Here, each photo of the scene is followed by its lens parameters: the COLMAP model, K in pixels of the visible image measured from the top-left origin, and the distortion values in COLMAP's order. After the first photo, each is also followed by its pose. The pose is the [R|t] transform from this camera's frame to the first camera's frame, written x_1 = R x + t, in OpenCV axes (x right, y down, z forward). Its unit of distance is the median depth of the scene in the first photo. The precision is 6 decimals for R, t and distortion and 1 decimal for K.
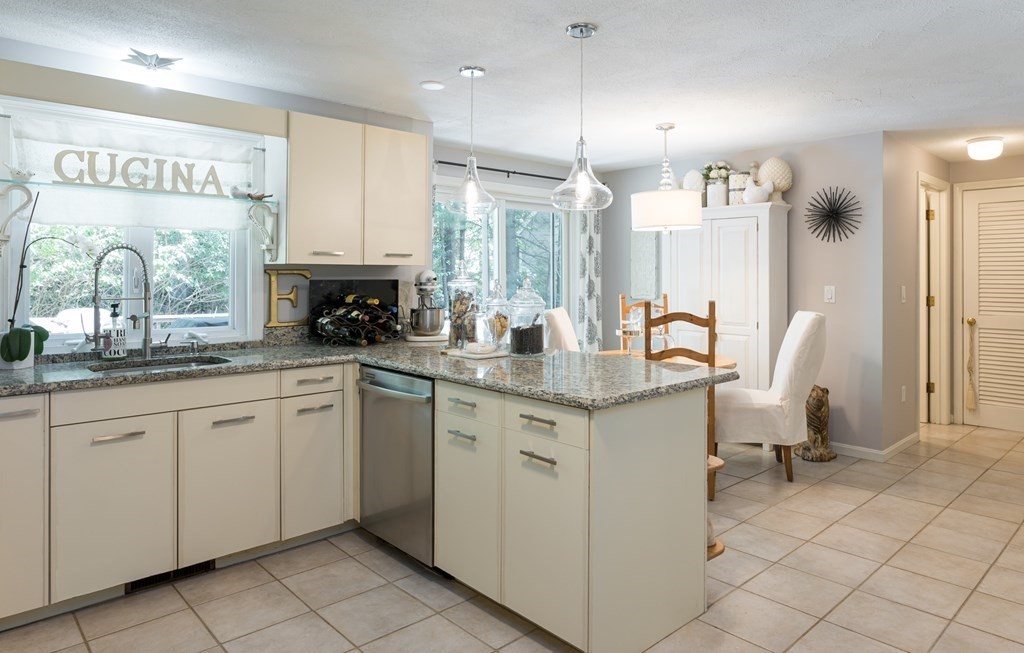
lens RADIAL K [[644.2, 0, 534.5], [0, 644.2, 274.0], [0, 0, 1]] dist [-0.006358, -0.002172]
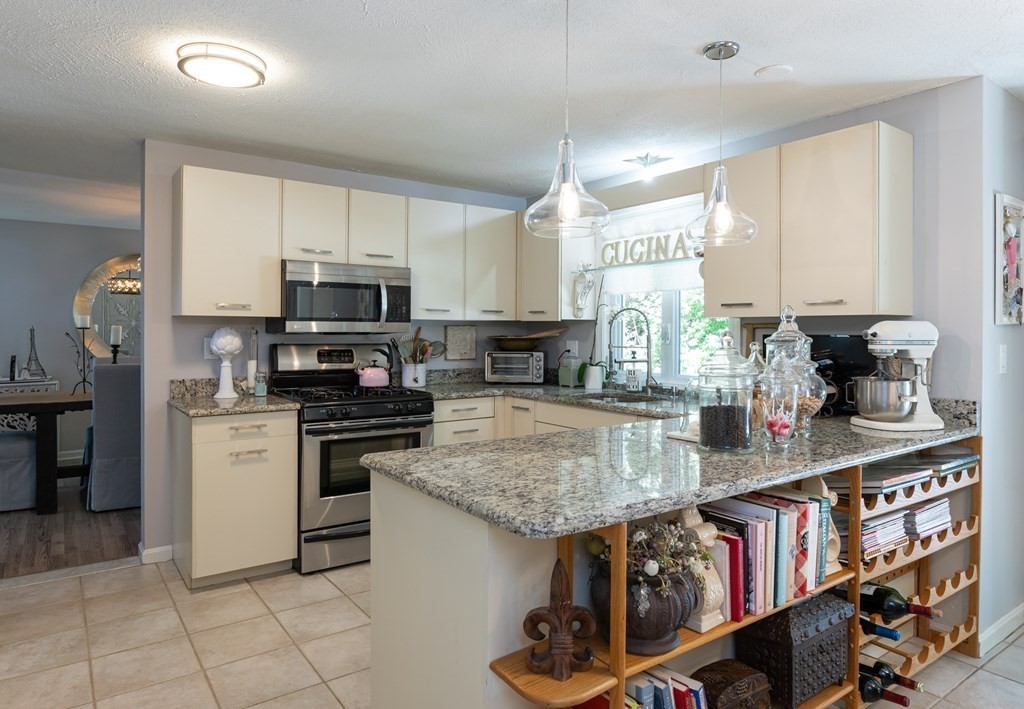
lens RADIAL K [[636.6, 0, 513.3], [0, 636.6, 333.6], [0, 0, 1]] dist [0.002096, 0.001342]
pose [[-0.133888, 0.003720, -0.990989, 0.610498], [0.000622, 0.999993, 0.003670, 0.004647], [0.990996, -0.000125, -0.133890, 0.807477]]
